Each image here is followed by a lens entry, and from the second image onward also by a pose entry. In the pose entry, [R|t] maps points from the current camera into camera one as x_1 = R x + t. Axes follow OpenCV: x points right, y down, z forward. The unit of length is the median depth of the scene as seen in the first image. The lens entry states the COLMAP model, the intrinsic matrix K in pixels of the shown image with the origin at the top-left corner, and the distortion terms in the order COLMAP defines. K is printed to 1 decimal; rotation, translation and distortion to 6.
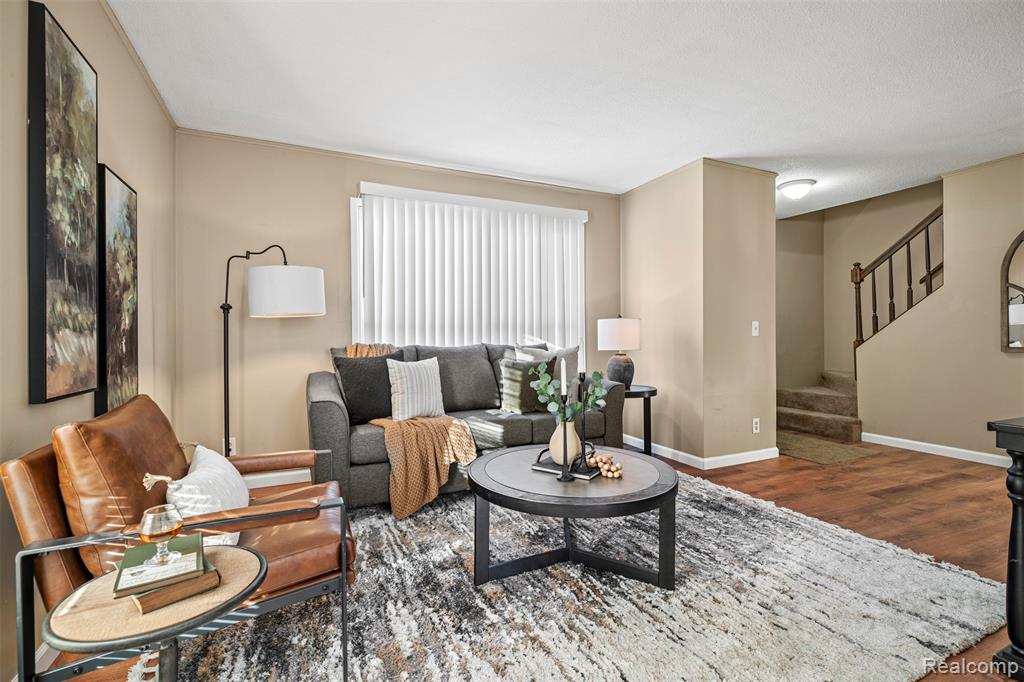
lens RADIAL K [[465.1, 0, 512.8], [0, 465.1, 338.3], [0, 0, 1]] dist [0.001586, 0.000934]
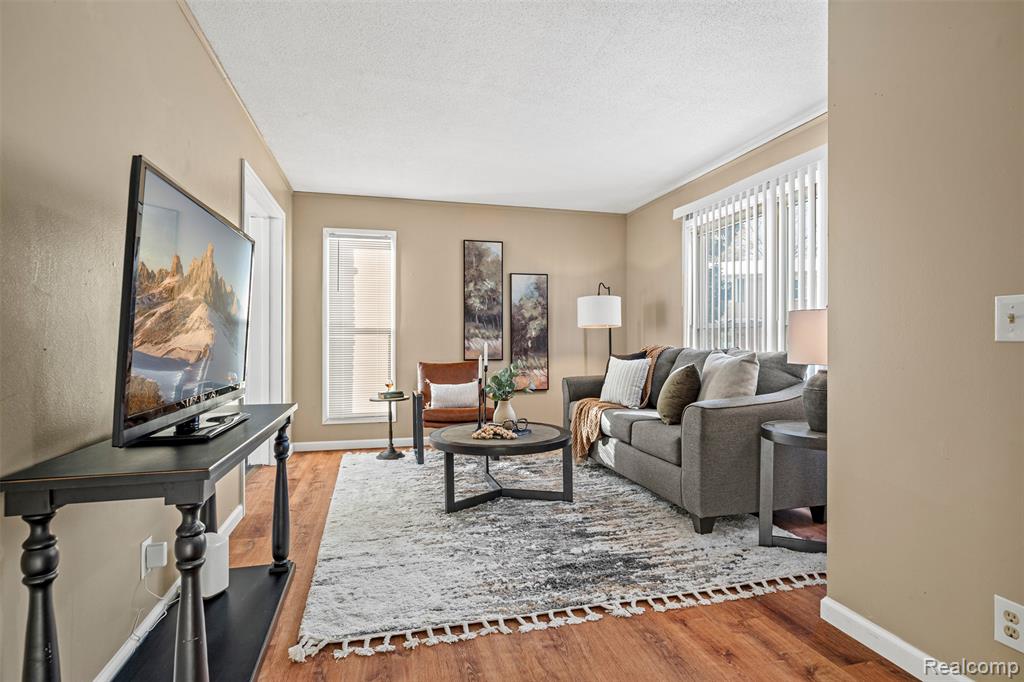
lens RADIAL K [[524.0, 0, 511.0], [0, 524.0, 341.2], [0, 0, 1]] dist [0.000878, 0.000170]
pose [[-0.188392, 0.006279, -0.982074, 0.940287], [0.000228, 0.999980, 0.006349, -0.007229], [0.982094, 0.000972, -0.188390, 0.735926]]
